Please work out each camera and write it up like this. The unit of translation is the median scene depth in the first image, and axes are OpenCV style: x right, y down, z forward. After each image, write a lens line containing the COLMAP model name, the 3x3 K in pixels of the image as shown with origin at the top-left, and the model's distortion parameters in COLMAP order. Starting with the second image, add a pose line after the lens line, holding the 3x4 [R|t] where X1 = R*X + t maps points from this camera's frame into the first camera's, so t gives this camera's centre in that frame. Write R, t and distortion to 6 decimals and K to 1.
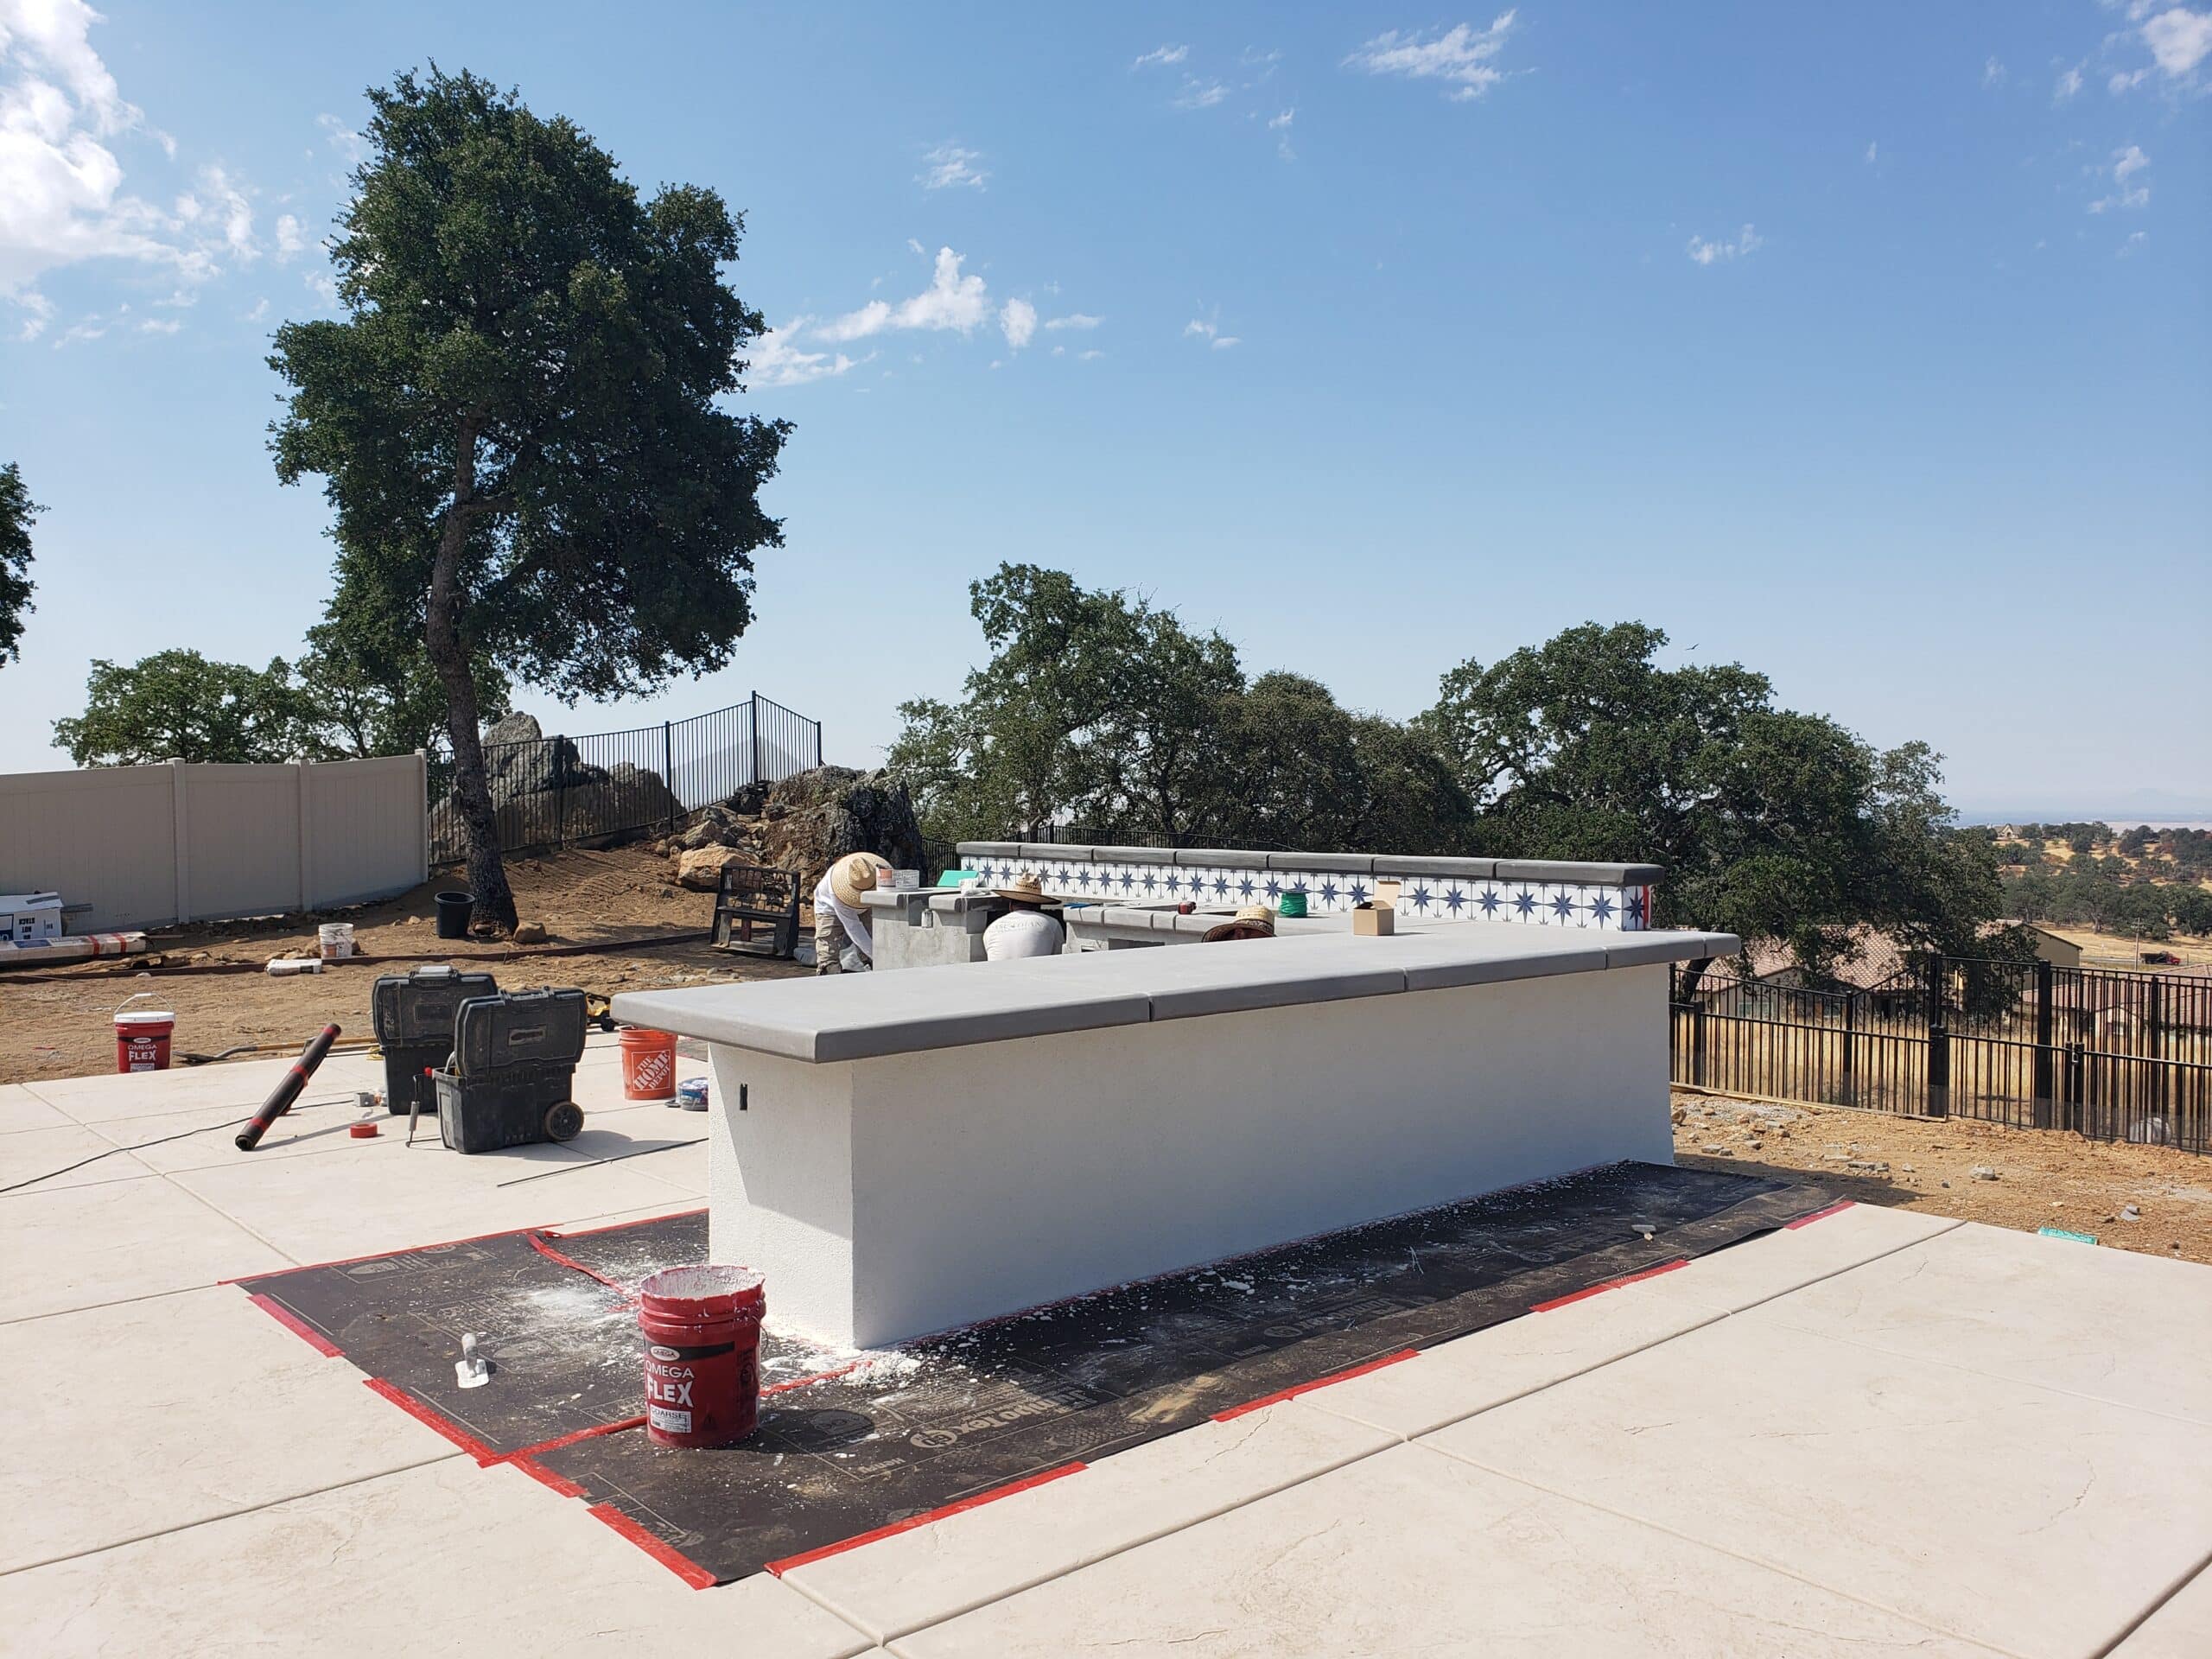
lens RADIAL K [[1714.4, 0, 1113.6], [0, 1714.4, 828.3], [0, 0, 1]] dist [0.050184, -0.054547]
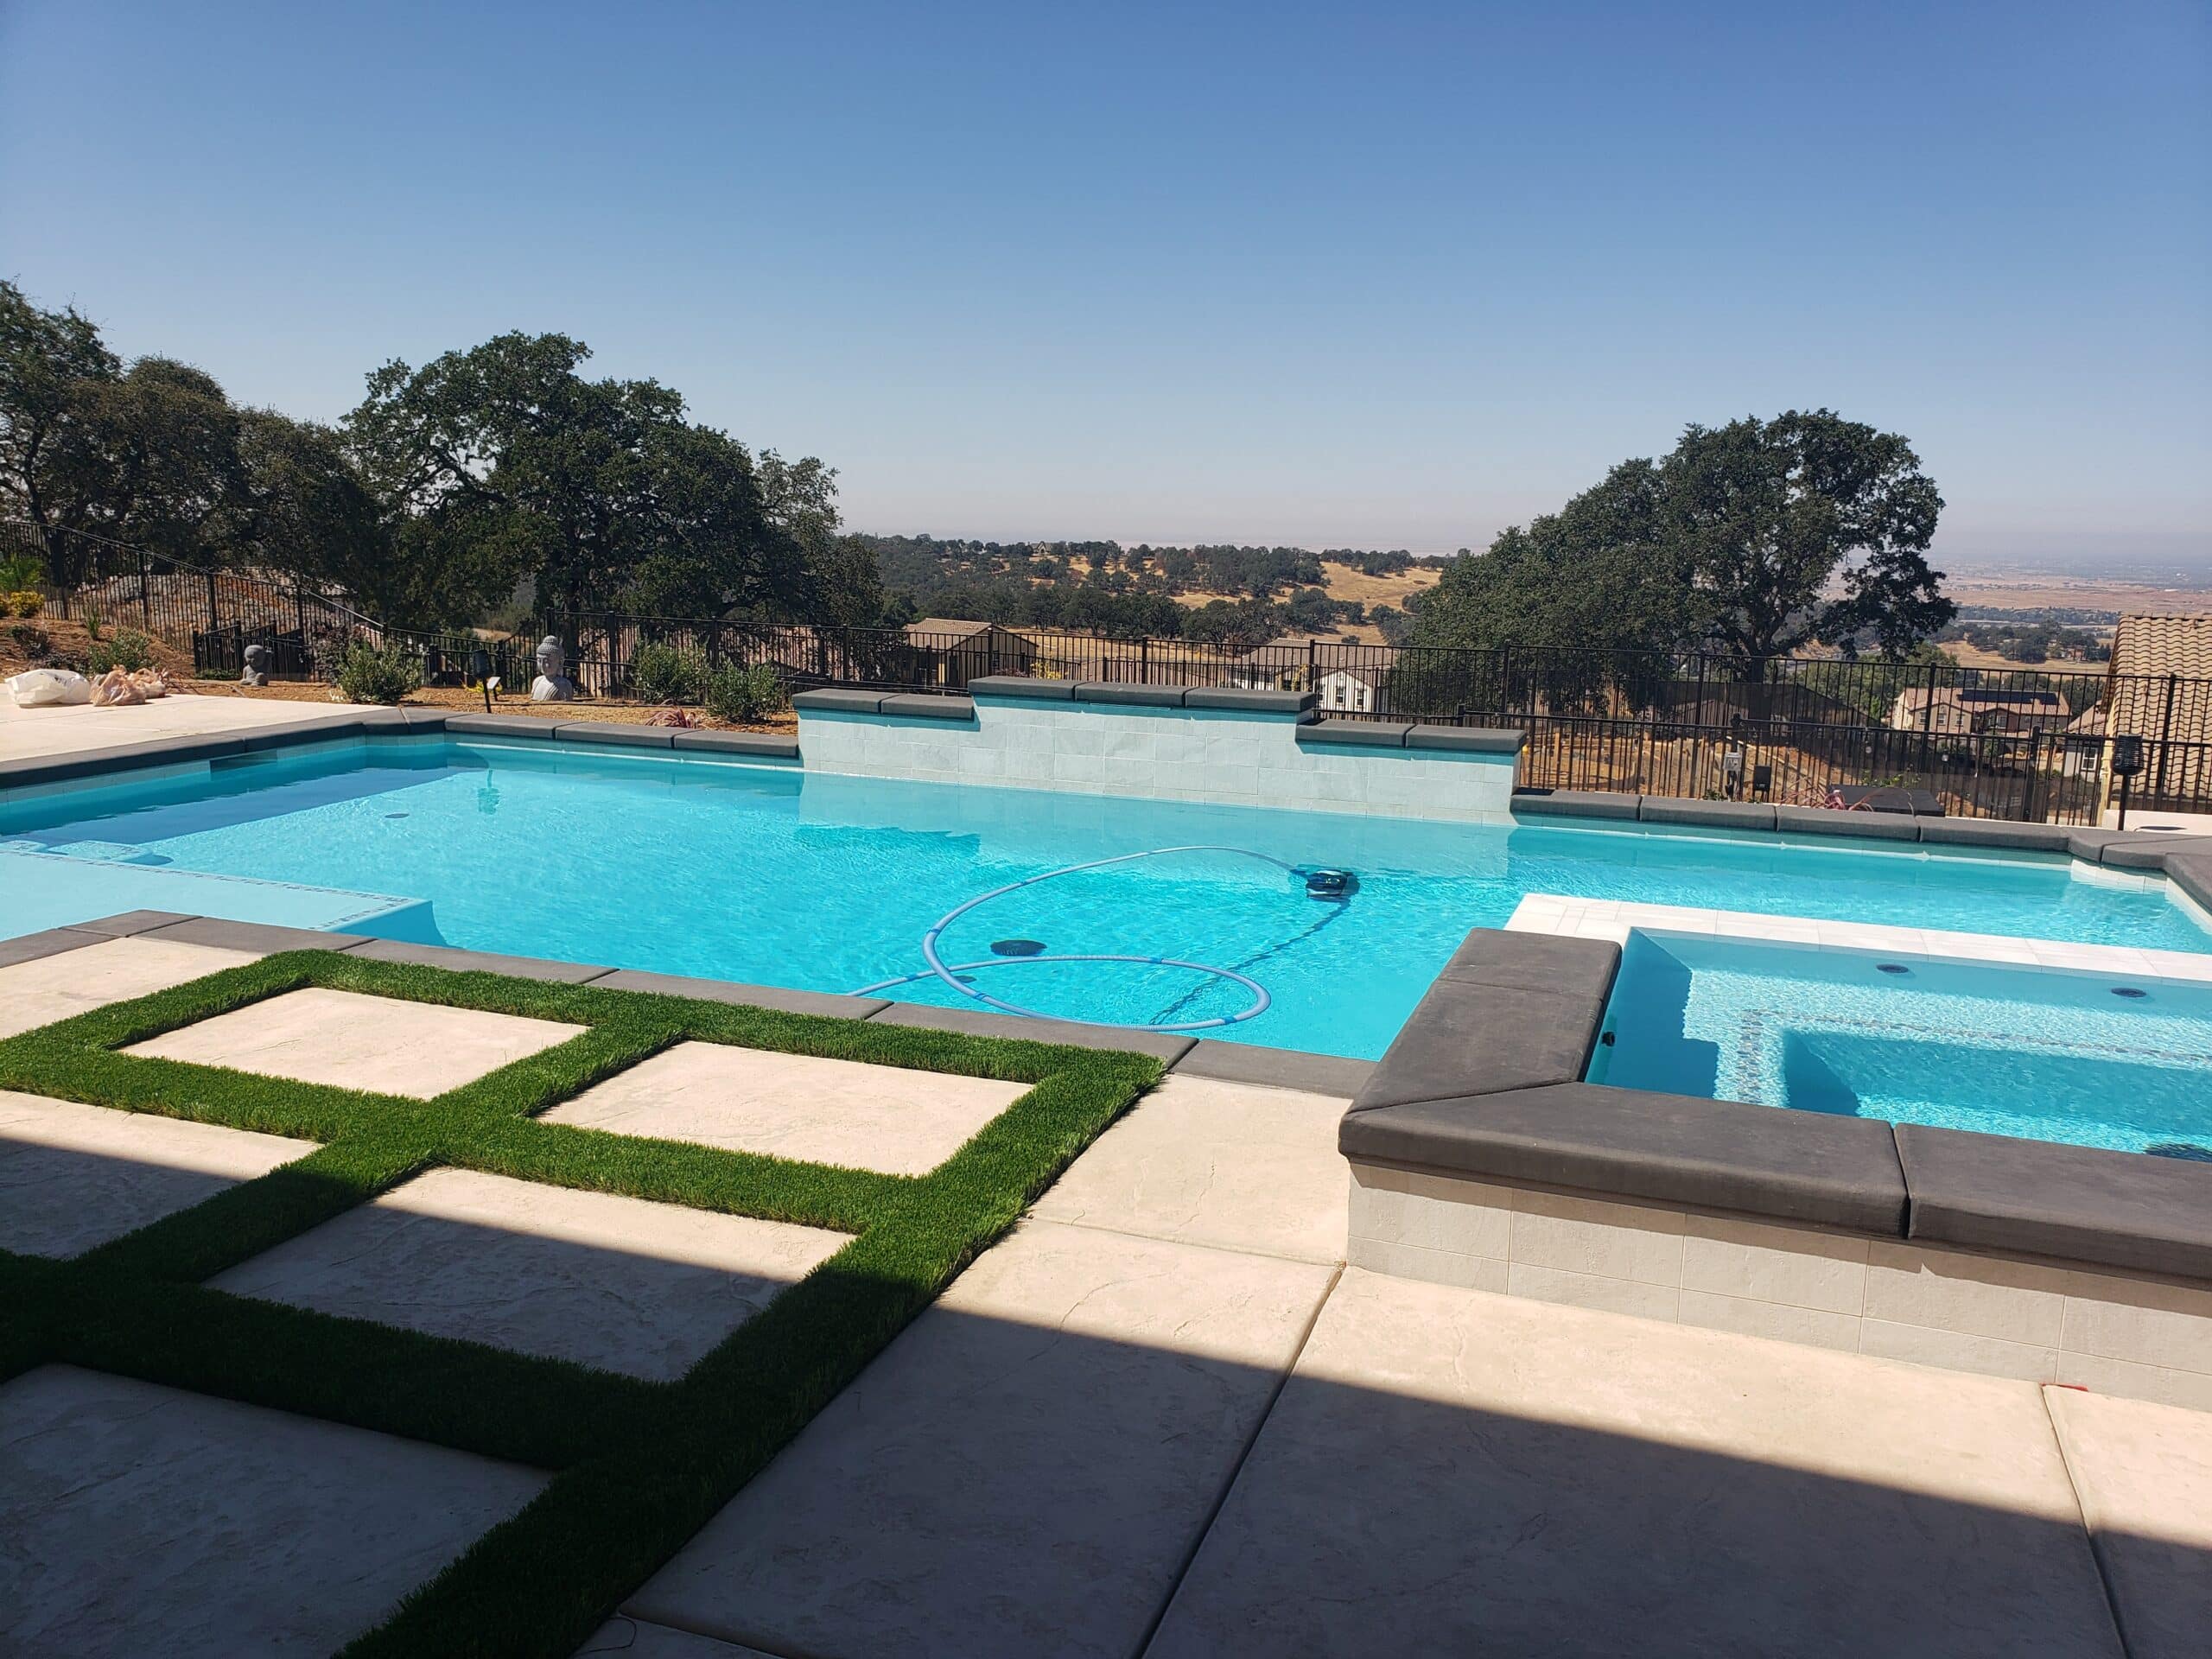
lens RADIAL K [[1714.4, 0, 1107.6], [0, 1714.4, 828.2], [0, 0, 1]] dist [0.050184, -0.054547]
pose [[0.871770, -0.067544, 0.485238, 0.069311], [-0.013648, 0.986718, 0.161870, 0.006307], [-0.489726, -0.147736, 0.859269, -0.160864]]
